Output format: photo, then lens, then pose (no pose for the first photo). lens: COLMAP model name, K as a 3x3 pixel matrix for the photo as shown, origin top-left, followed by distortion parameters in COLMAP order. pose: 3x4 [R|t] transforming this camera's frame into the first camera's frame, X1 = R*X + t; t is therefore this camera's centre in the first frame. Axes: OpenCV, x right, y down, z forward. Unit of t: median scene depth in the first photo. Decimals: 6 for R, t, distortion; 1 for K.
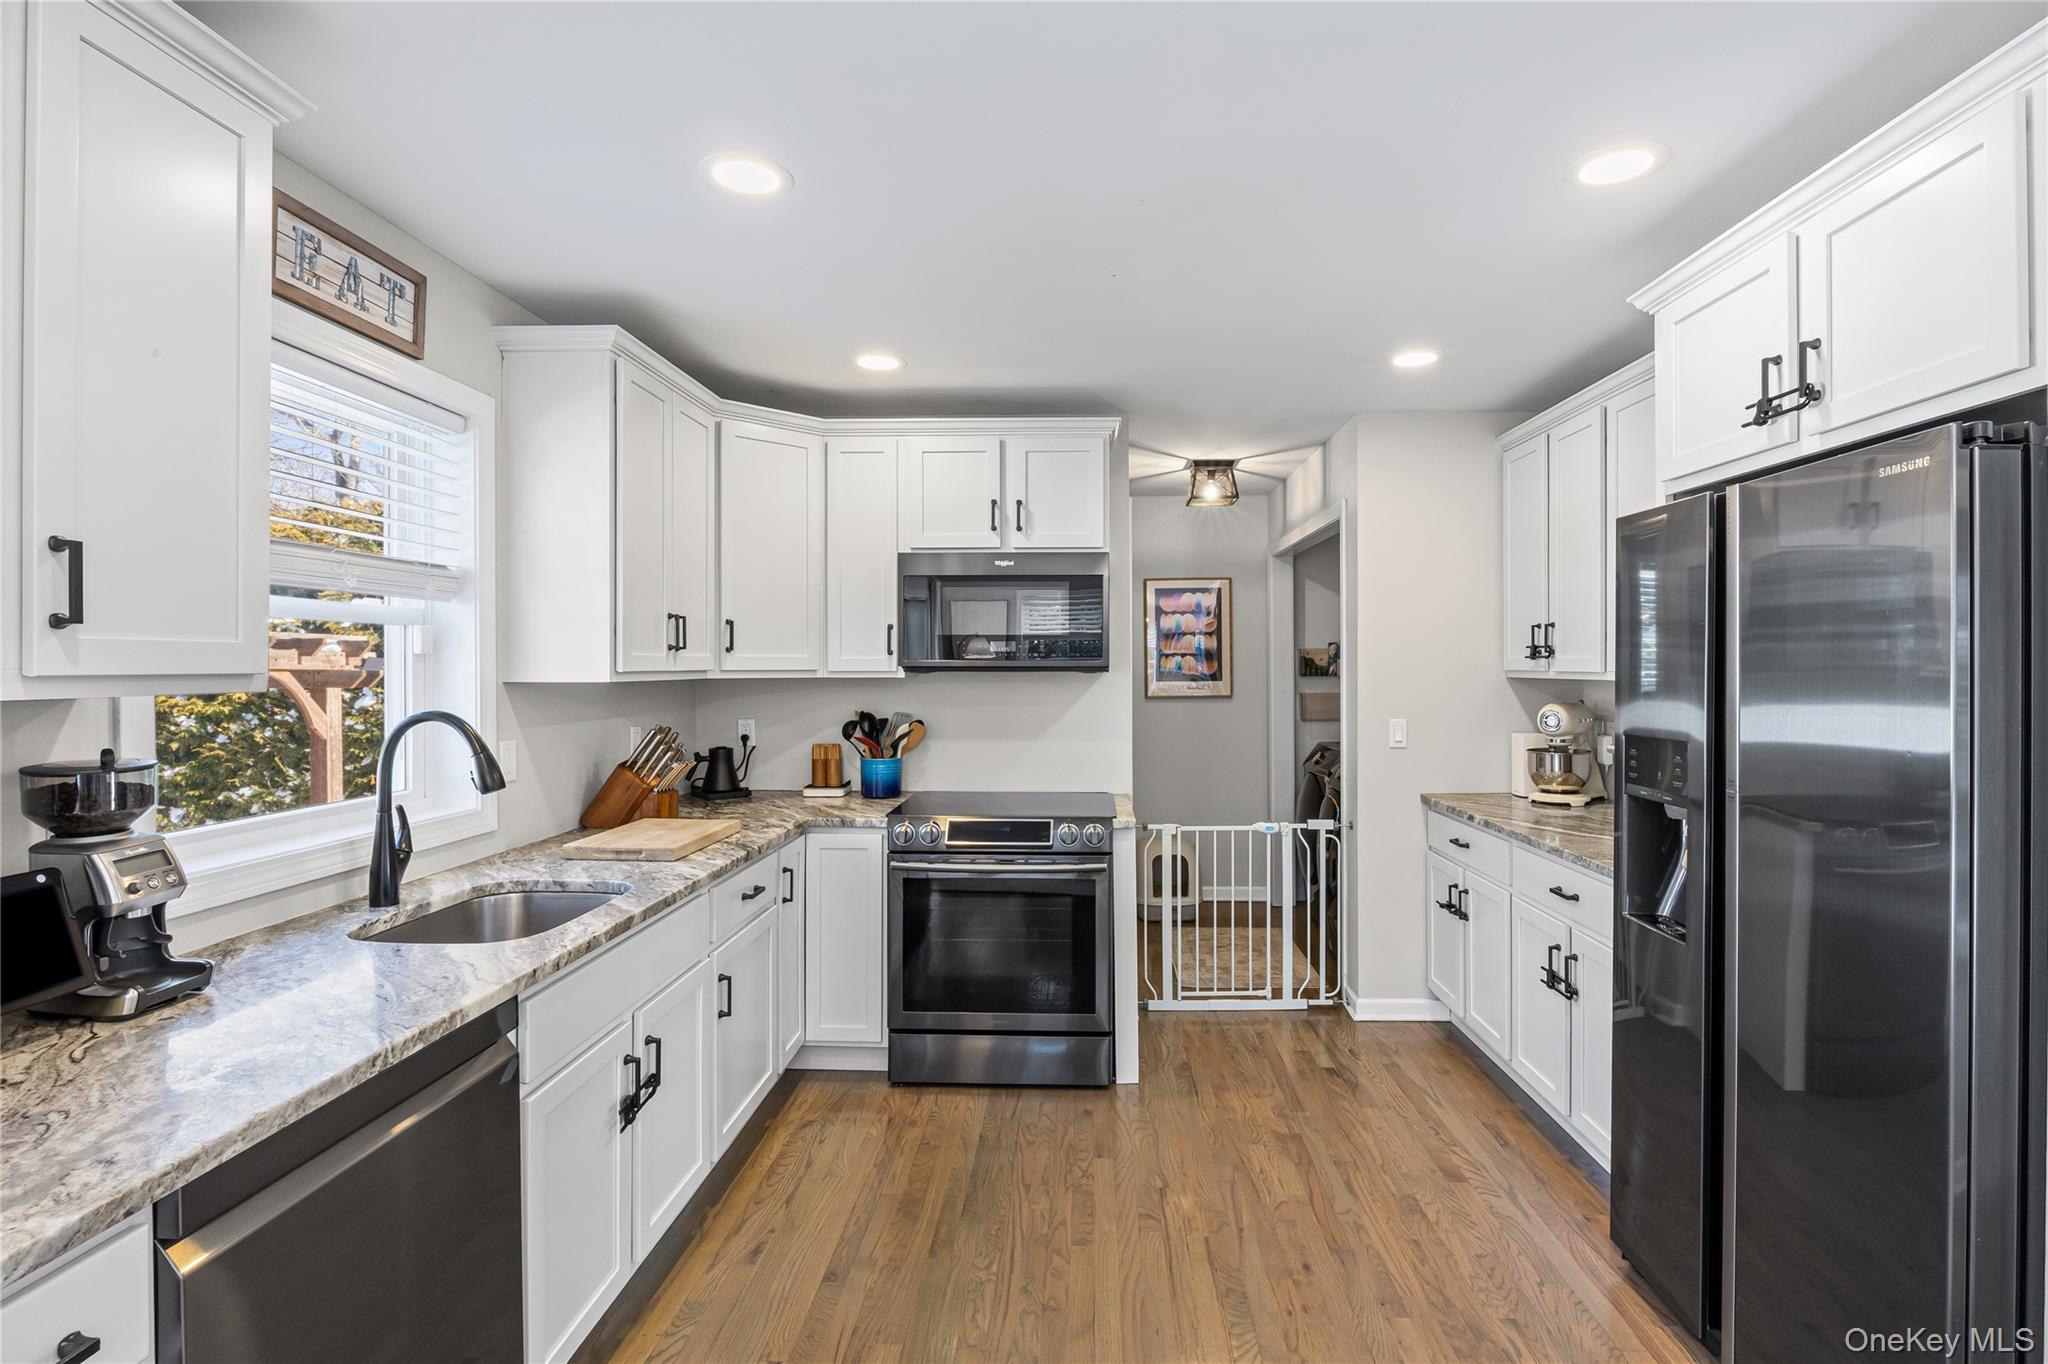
lens RADIAL K [[958.3, 0, 1064.6], [0, 958.3, 669.7], [0, 0, 1]] dist [-0.015255, 0.000375]
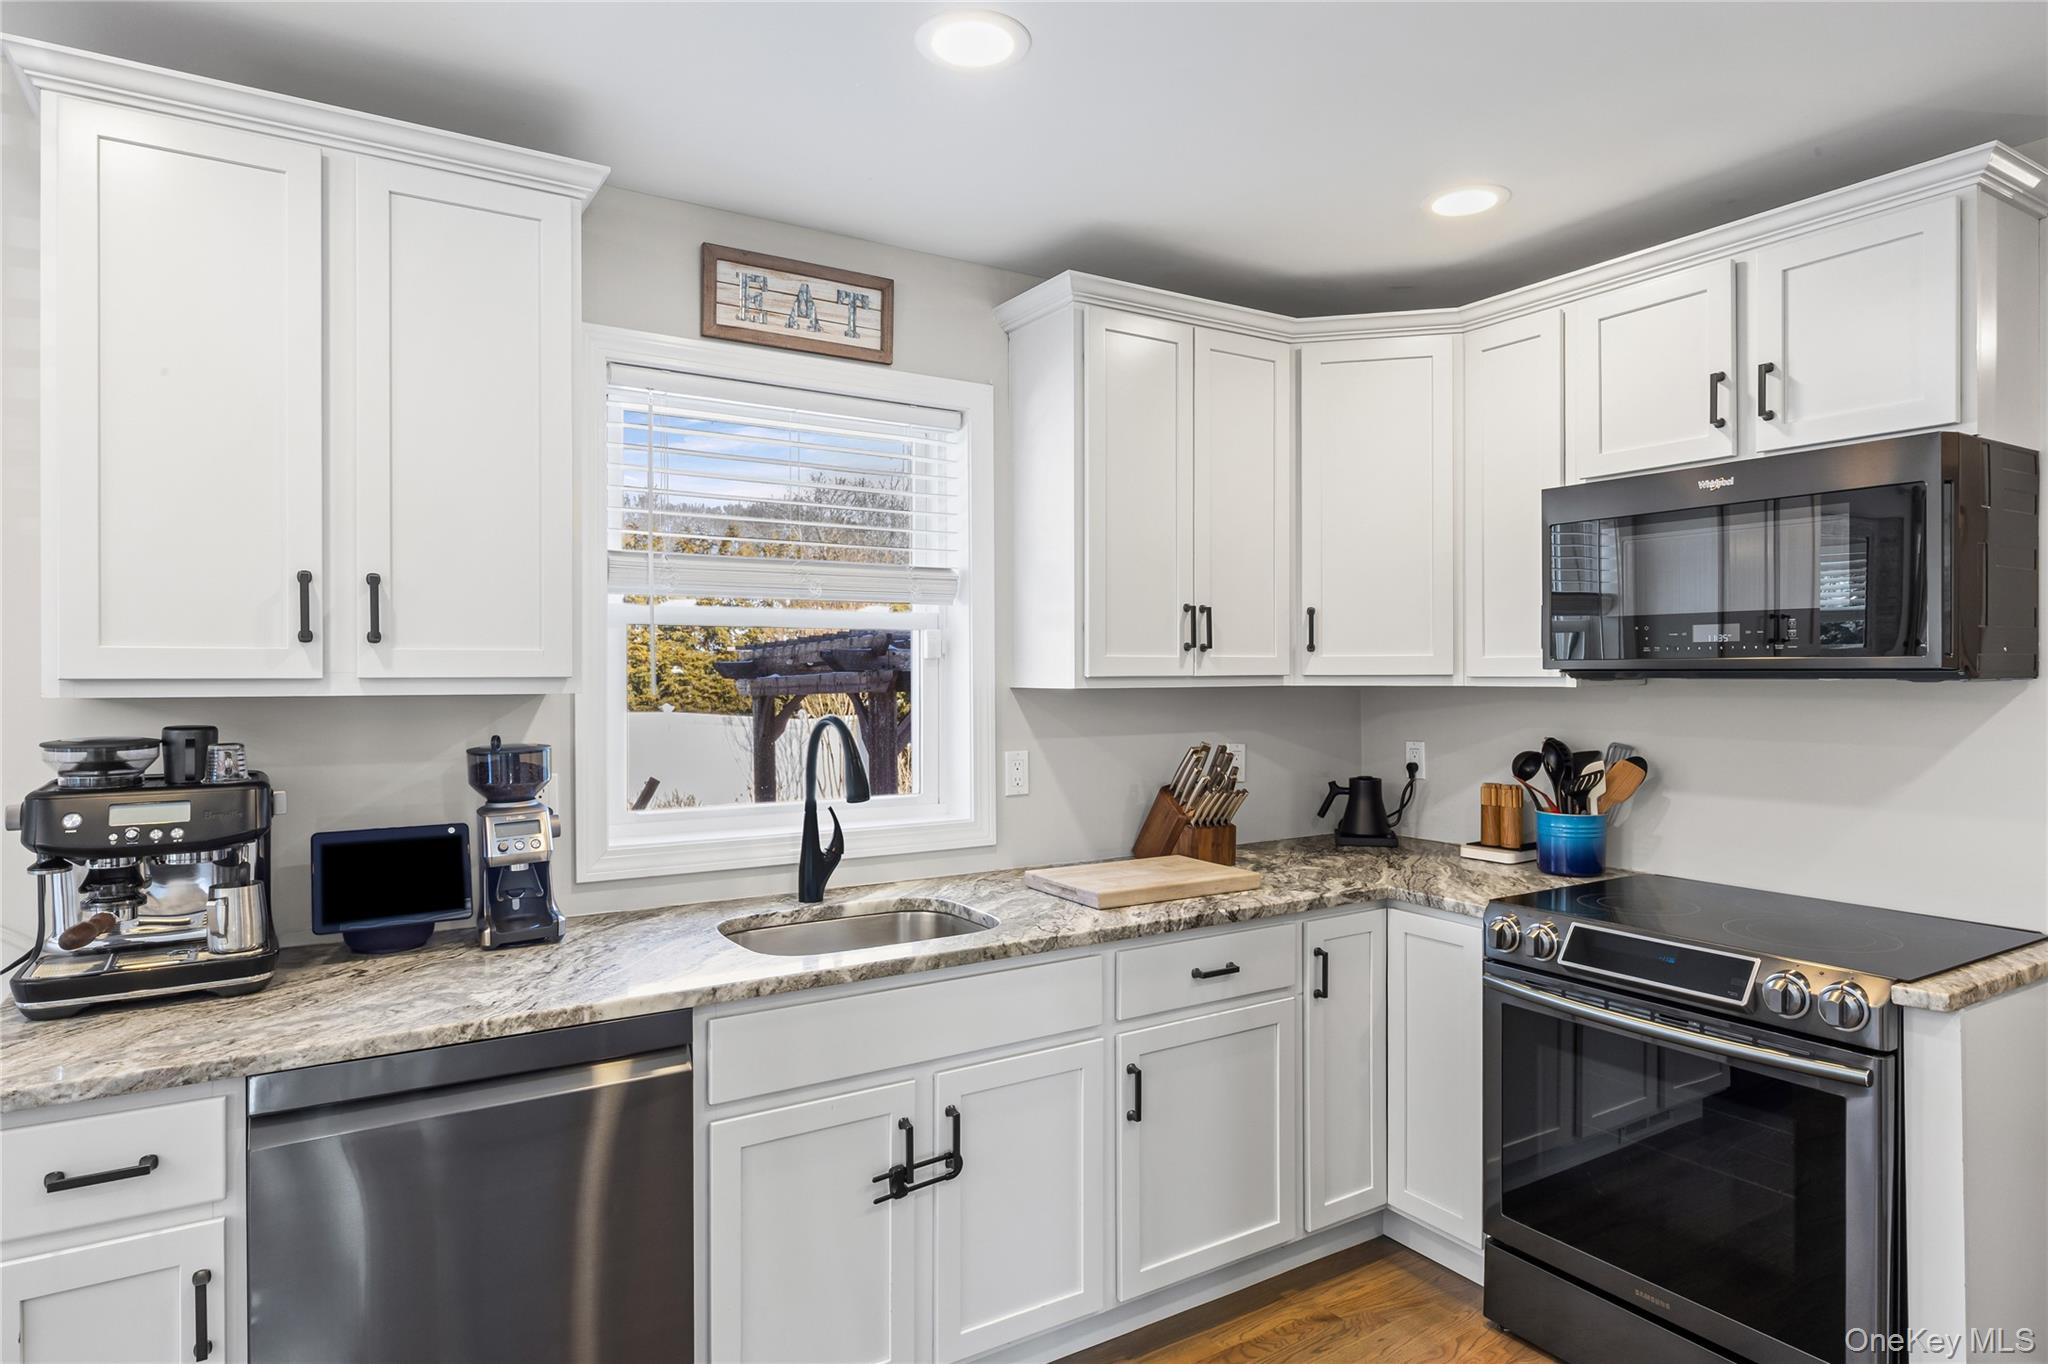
lens RADIAL K [[1166.3, 0, 1028.0], [0, 1166.3, 676.0], [0, 0, 1]] dist [0.001430, -0.002952]
pose [[0.553221, 0.001487, -0.833033, 0.293633], [-0.000382, 0.999999, 0.001531, -0.000063], [0.833034, -0.000528, 0.553221, 0.304754]]
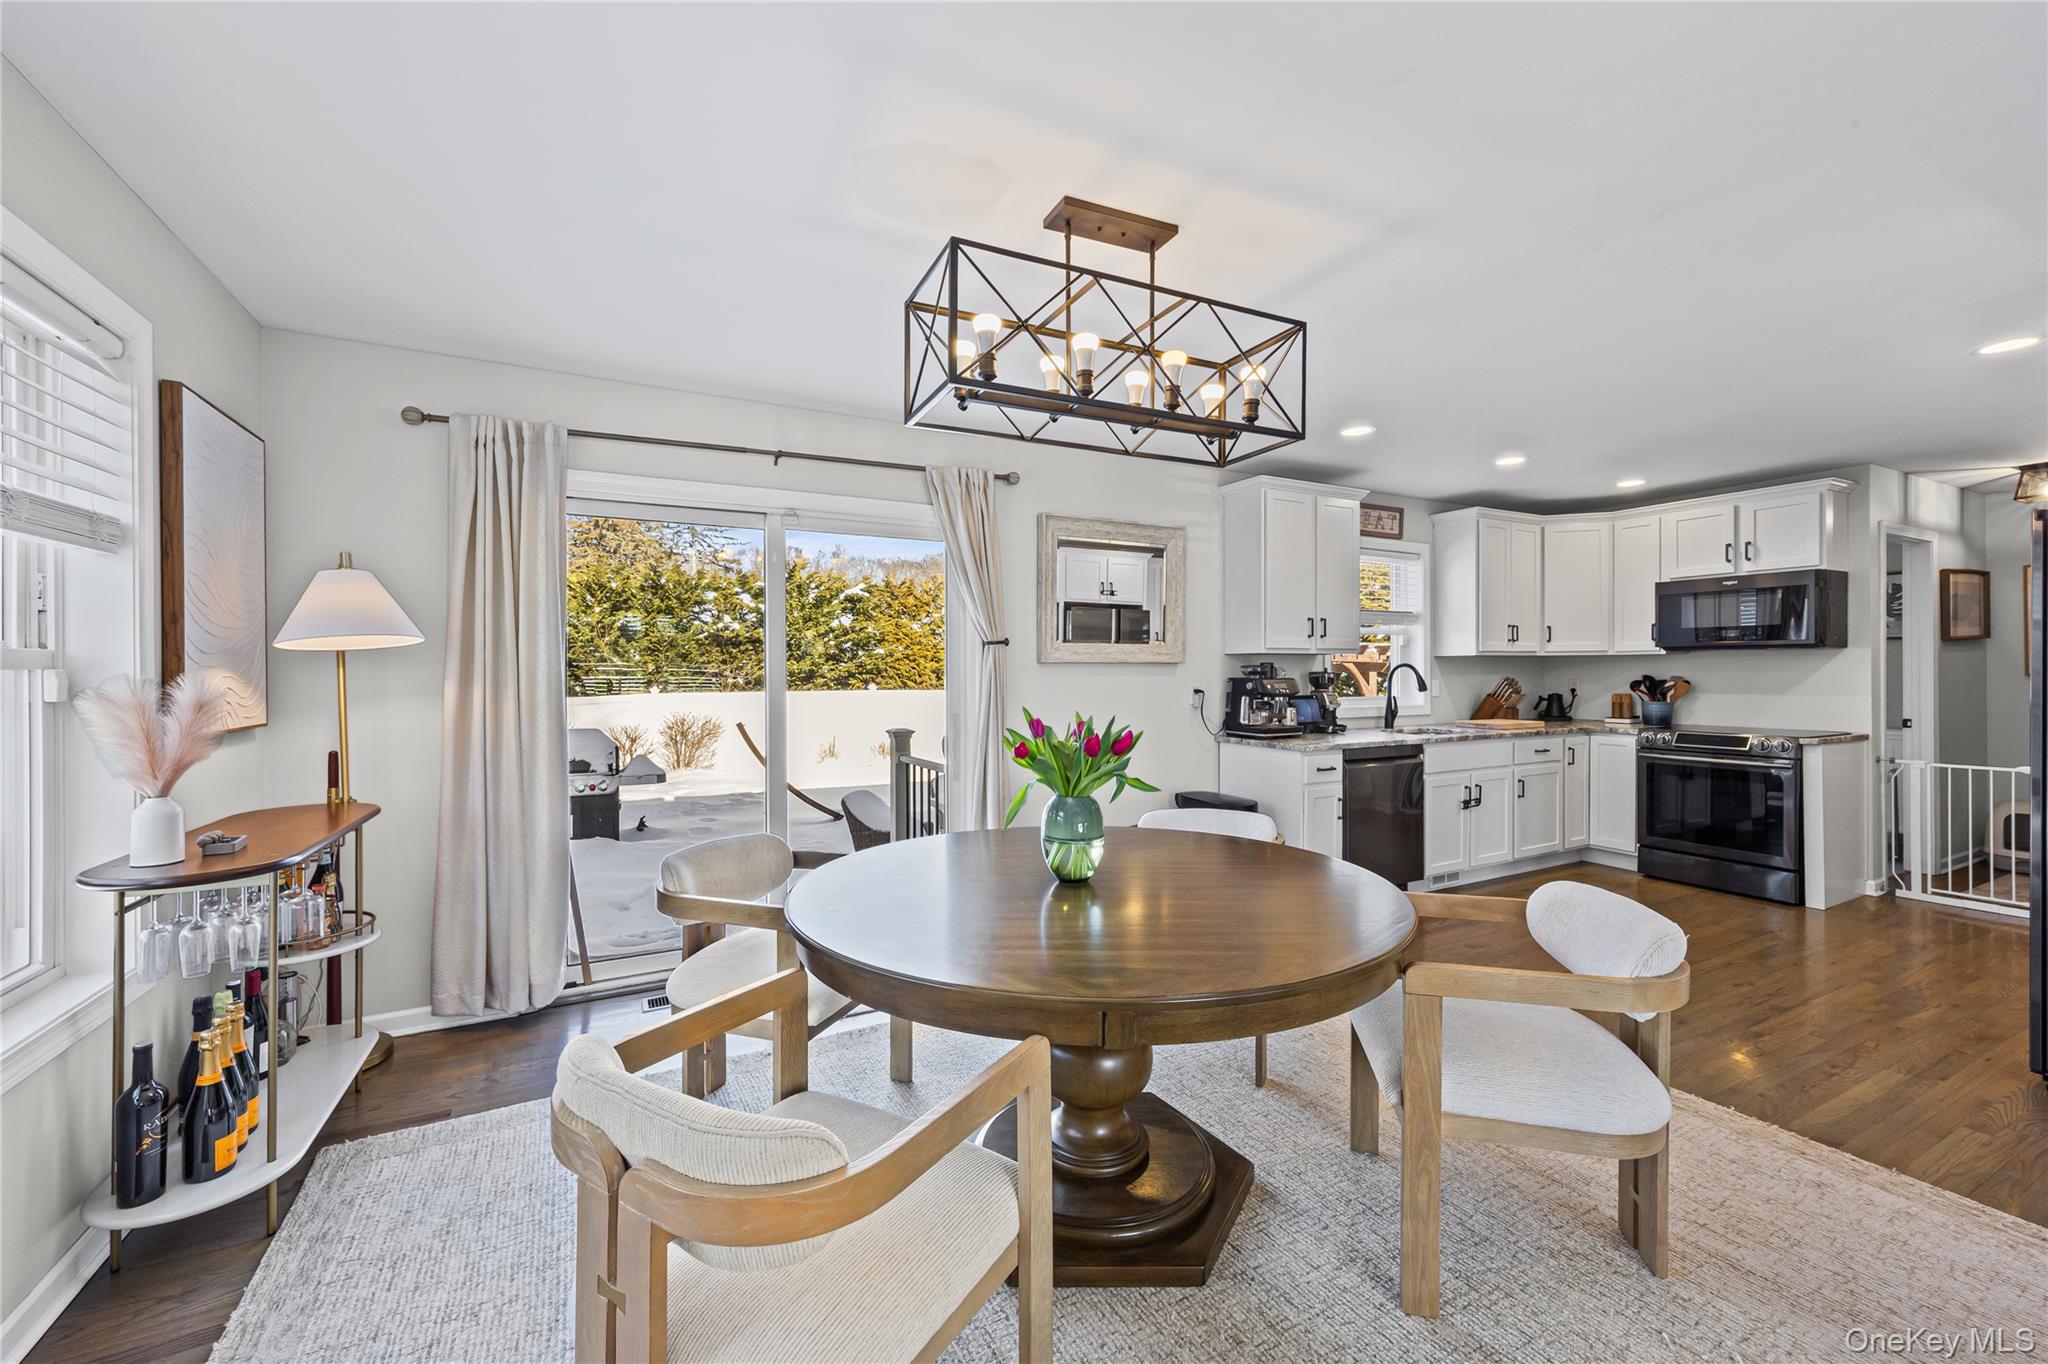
lens RADIAL K [[826.1, 0, 1017.8], [0, 826.1, 677.6], [0, 0, 1]] dist [0.006149, 0.000050]
pose [[0.488865, 0.004338, -0.872349, 0.611362], [0.000873, 0.999985, 0.005462, 0.044967], [0.872359, -0.003431, 0.488854, -0.803413]]
